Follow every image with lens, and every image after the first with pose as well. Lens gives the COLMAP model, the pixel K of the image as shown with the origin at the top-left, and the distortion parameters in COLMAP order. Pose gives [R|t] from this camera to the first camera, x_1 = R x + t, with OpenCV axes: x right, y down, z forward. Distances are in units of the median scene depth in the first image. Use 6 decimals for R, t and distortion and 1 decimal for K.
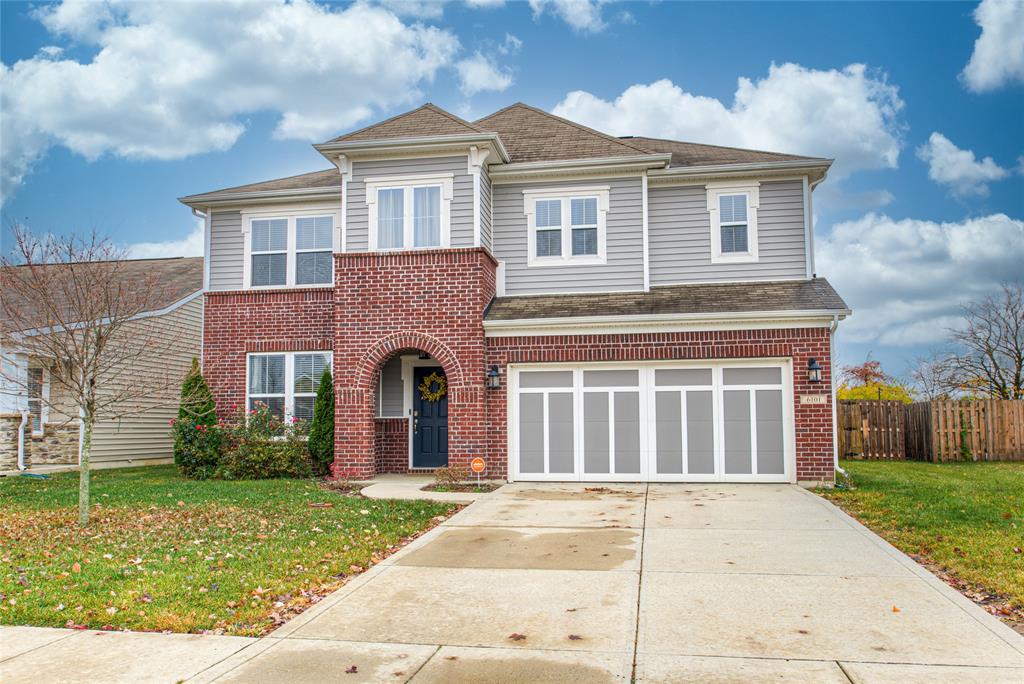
lens RADIAL K [[669.5, 0, 512.6], [0, 669.5, 342.0], [0, 0, 1]] dist [-0.005440, 0.000699]
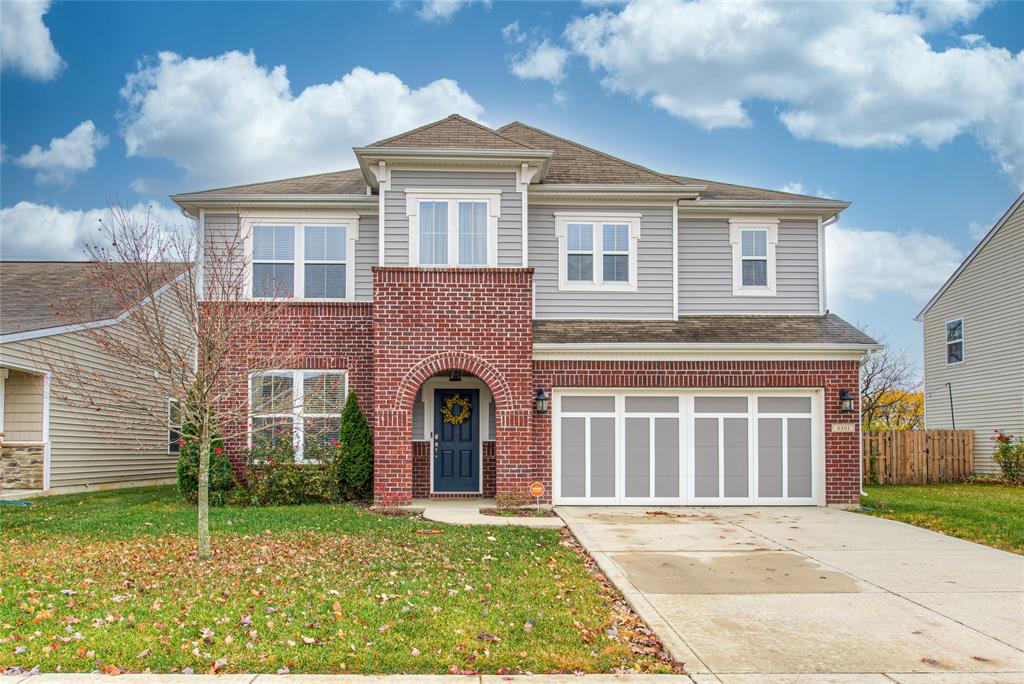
lens RADIAL K [[666.6, 0, 513.9], [0, 666.6, 388.7], [0, 0, 1]] dist [-0.001928, -0.002664]
pose [[0.986254, 0.023029, 0.163624, -0.219812], [-0.028468, 0.999115, 0.030974, 0.004982], [-0.162766, -0.035206, 0.986036, 0.035655]]
